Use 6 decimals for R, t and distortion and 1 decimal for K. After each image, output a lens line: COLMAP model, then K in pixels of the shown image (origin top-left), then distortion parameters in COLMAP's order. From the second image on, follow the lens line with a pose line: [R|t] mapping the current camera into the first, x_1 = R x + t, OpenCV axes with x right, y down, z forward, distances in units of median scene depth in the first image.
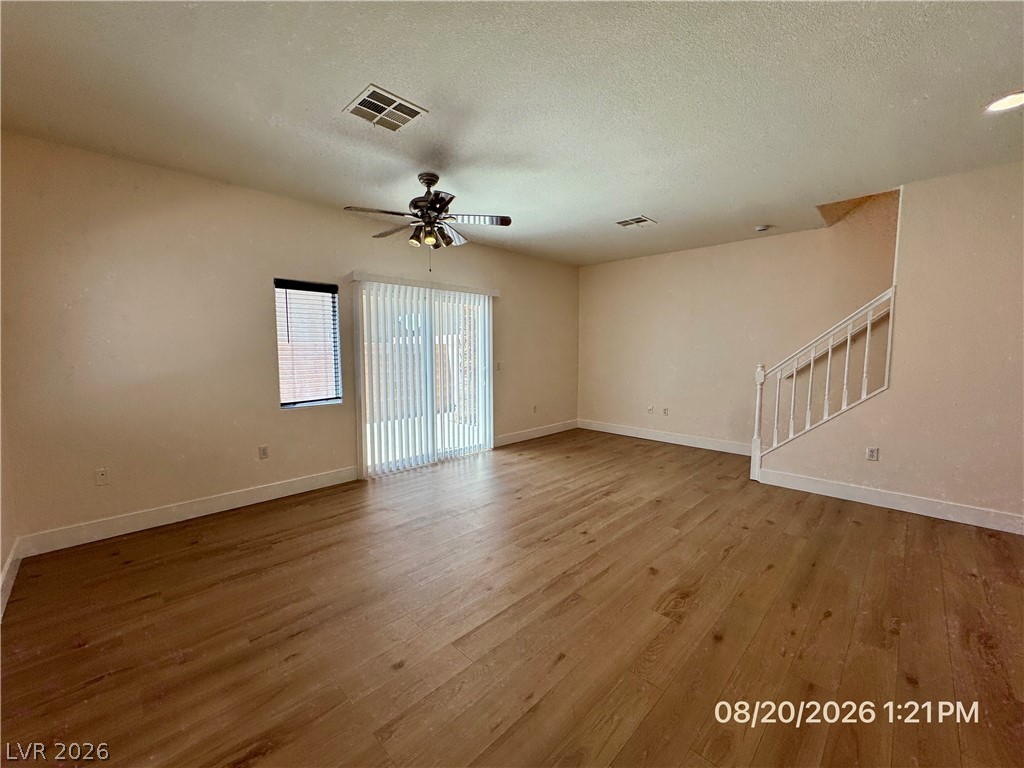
lens RADIAL K [[410.2, 0, 510.1], [0, 410.2, 383.3], [0, 0, 1]] dist [-0.003808, 0.000628]
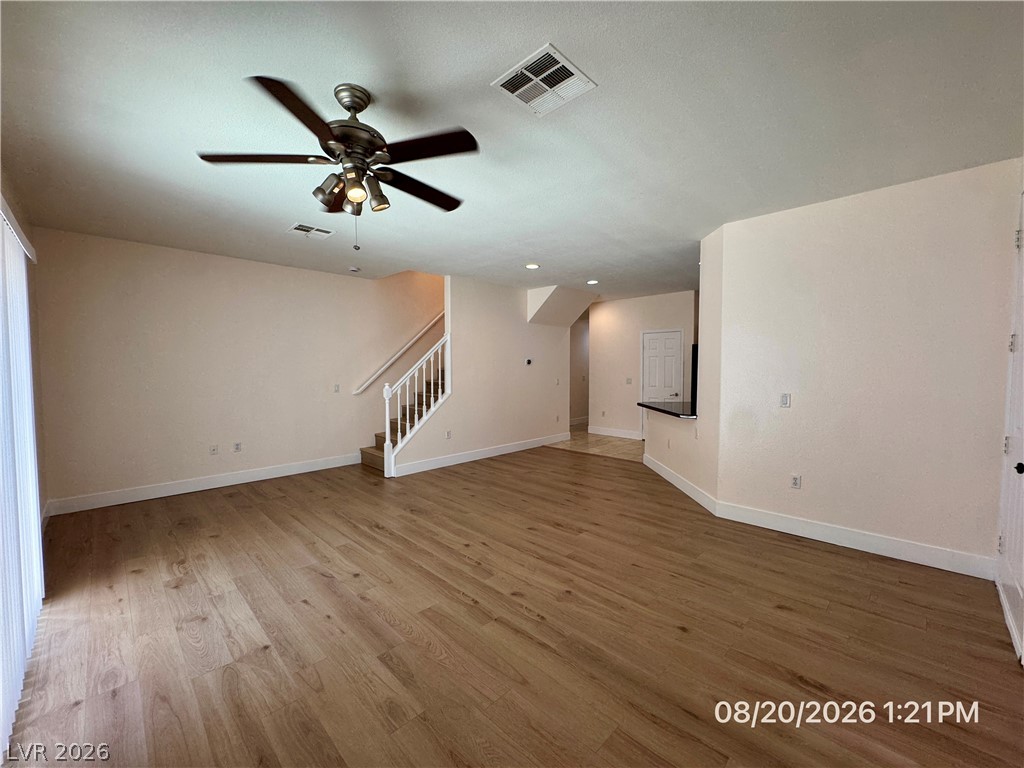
lens RADIAL K [[410.2, 0, 514.6], [0, 410.2, 382.2], [0, 0, 1]] dist [-0.003808, 0.000628]
pose [[0.000217, -0.037671, 0.999290, -0.698588], [0.086959, 0.995505, 0.037510, -0.068617], [-0.996212, 0.086889, 0.003492, 0.676966]]
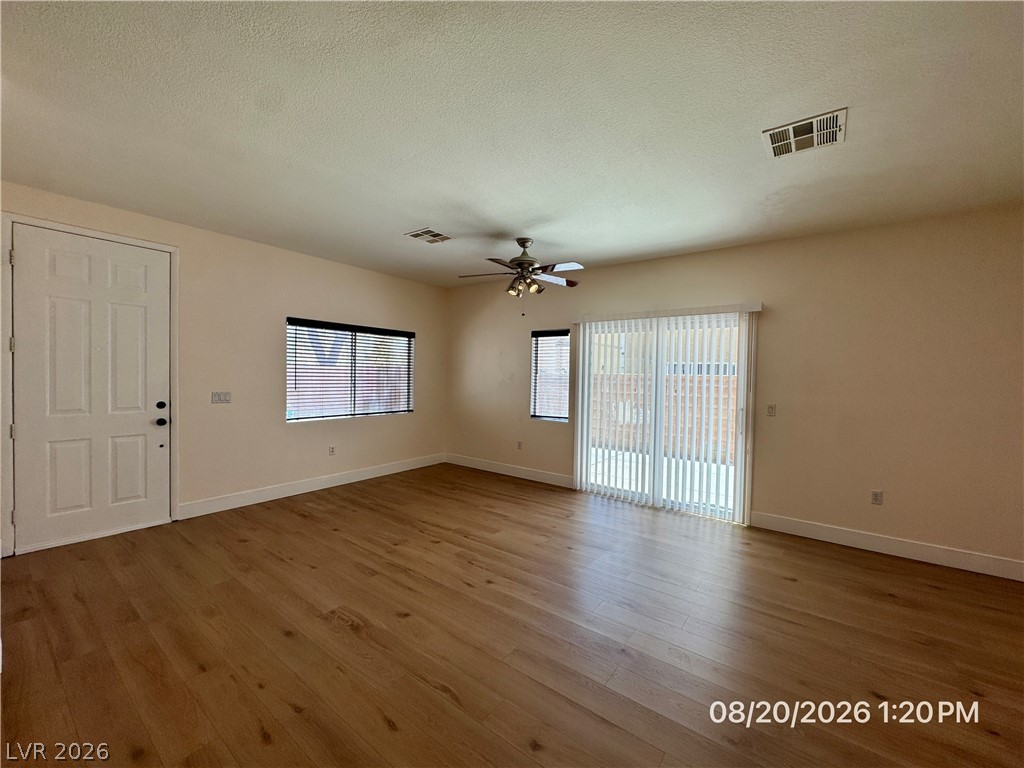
lens RADIAL K [[410.2, 0, 514.7], [0, 410.2, 382.3], [0, 0, 1]] dist [-0.003808, 0.000628]
pose [[0.136668, 0.022592, -0.990359, 0.873935], [-0.105014, 0.994437, 0.008193, -0.072389], [0.985035, 0.102882, 0.138280, 0.715119]]
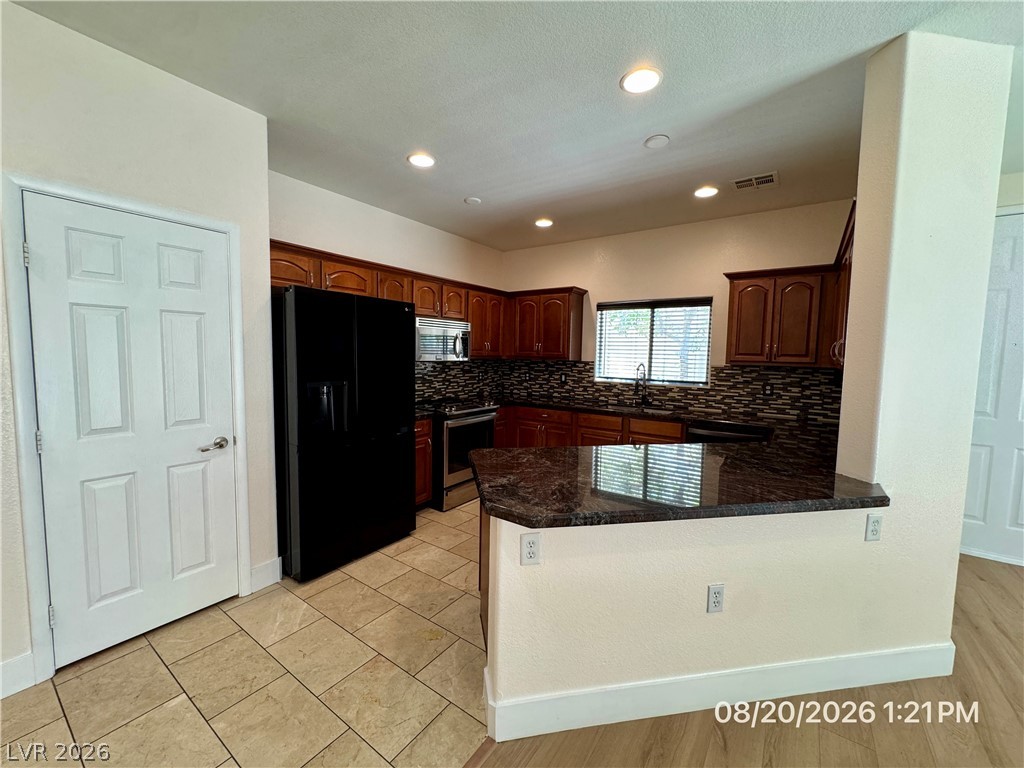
lens RADIAL K [[410.2, 0, 511.9], [0, 410.2, 384.2], [0, 0, 1]] dist [-0.003808, 0.000628]
pose [[-0.987068, -0.005073, -0.160223, 0.909599], [-0.030962, 0.986712, 0.159503, -0.061361], [0.157285, 0.162401, -0.974108, 0.549796]]
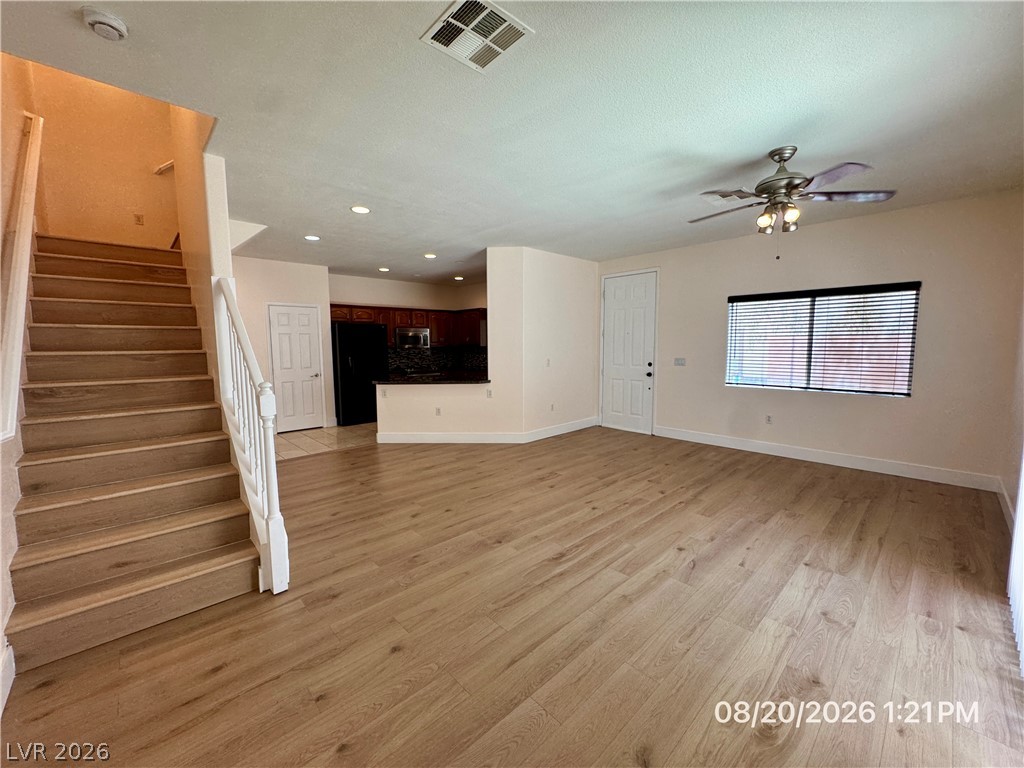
lens RADIAL K [[410.2, 0, 507.0], [0, 410.2, 383.9], [0, 0, 1]] dist [-0.003808, 0.000628]
pose [[-0.998900, 0.004665, 0.046663, 0.299531], [0.013168, 0.982906, 0.183634, -0.155386], [-0.045009, 0.184046, -0.981887, 1.678442]]
